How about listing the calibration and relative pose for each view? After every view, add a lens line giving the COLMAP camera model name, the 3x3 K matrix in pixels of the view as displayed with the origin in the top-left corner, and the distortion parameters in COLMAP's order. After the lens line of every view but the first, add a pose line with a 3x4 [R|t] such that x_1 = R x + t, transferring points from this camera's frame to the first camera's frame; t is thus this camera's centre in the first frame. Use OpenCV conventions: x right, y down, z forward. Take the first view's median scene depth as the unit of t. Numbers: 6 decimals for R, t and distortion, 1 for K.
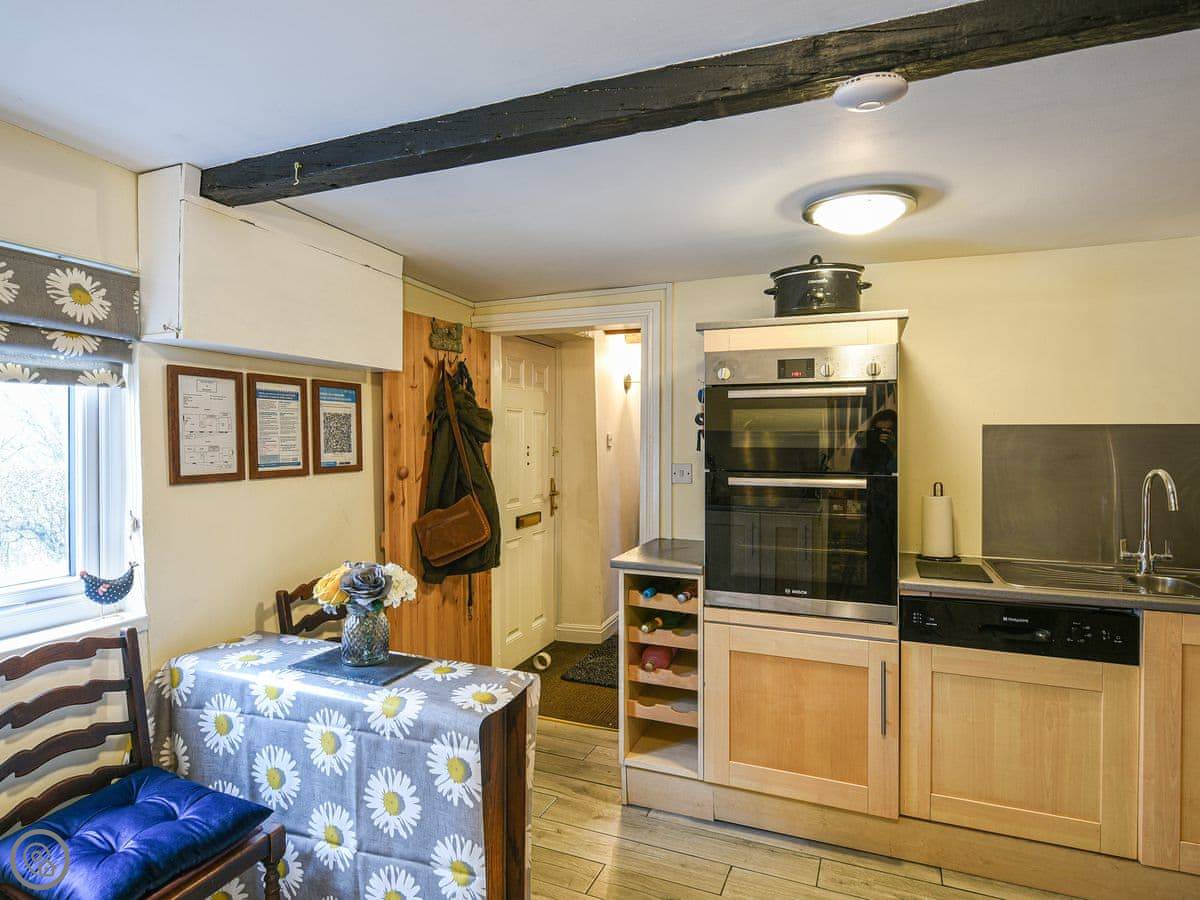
lens RADIAL K [[677.0, 0, 595.4], [0, 677.0, 442.5], [0, 0, 1]] dist [-0.000131, -0.002745]
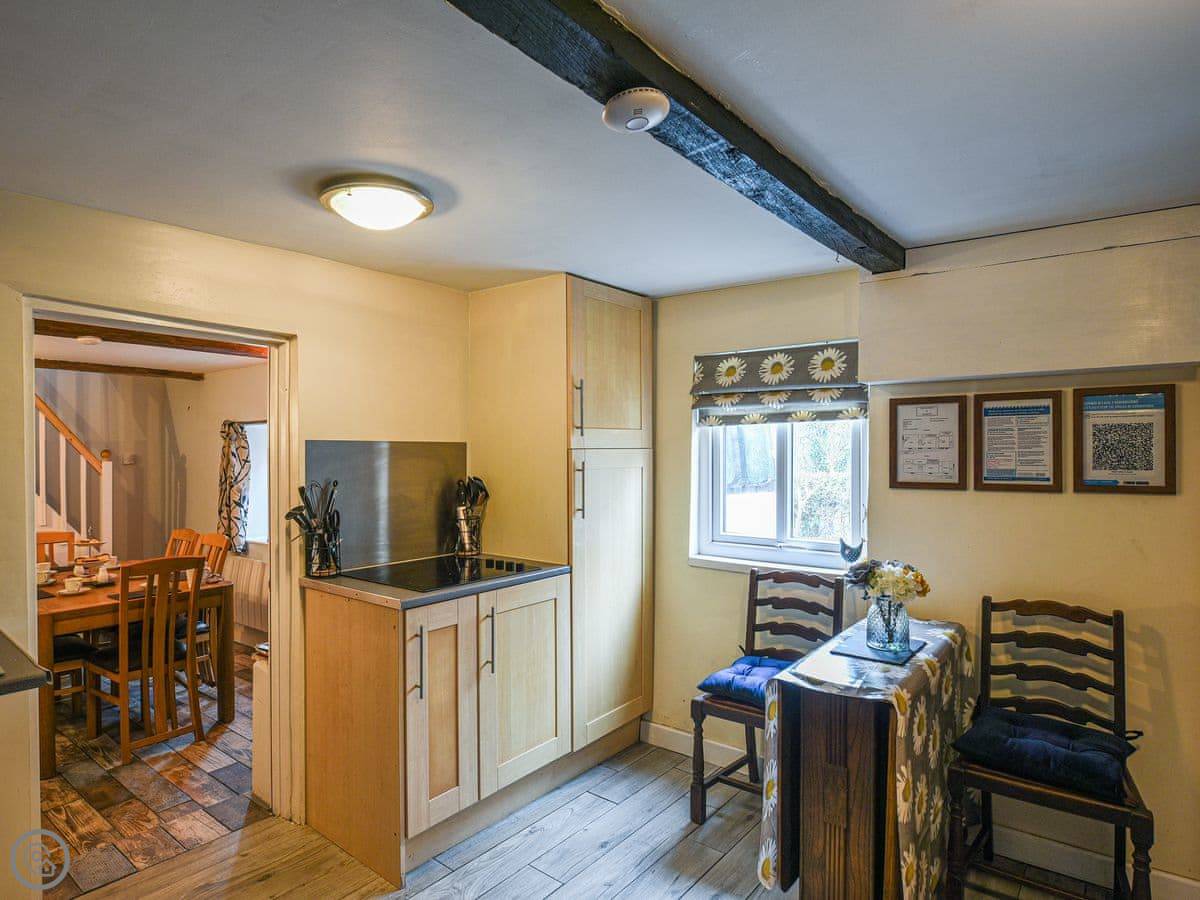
lens RADIAL K [[677.0, 0, 565.2], [0, 677.0, 454.7], [0, 0, 1]] dist [-0.000131, -0.002745]
pose [[-0.298382, -0.000093, -0.954446, 0.768904], [-0.006555, 0.999977, 0.001952, -0.001595], [0.954424, 0.006839, -0.298376, 0.705725]]
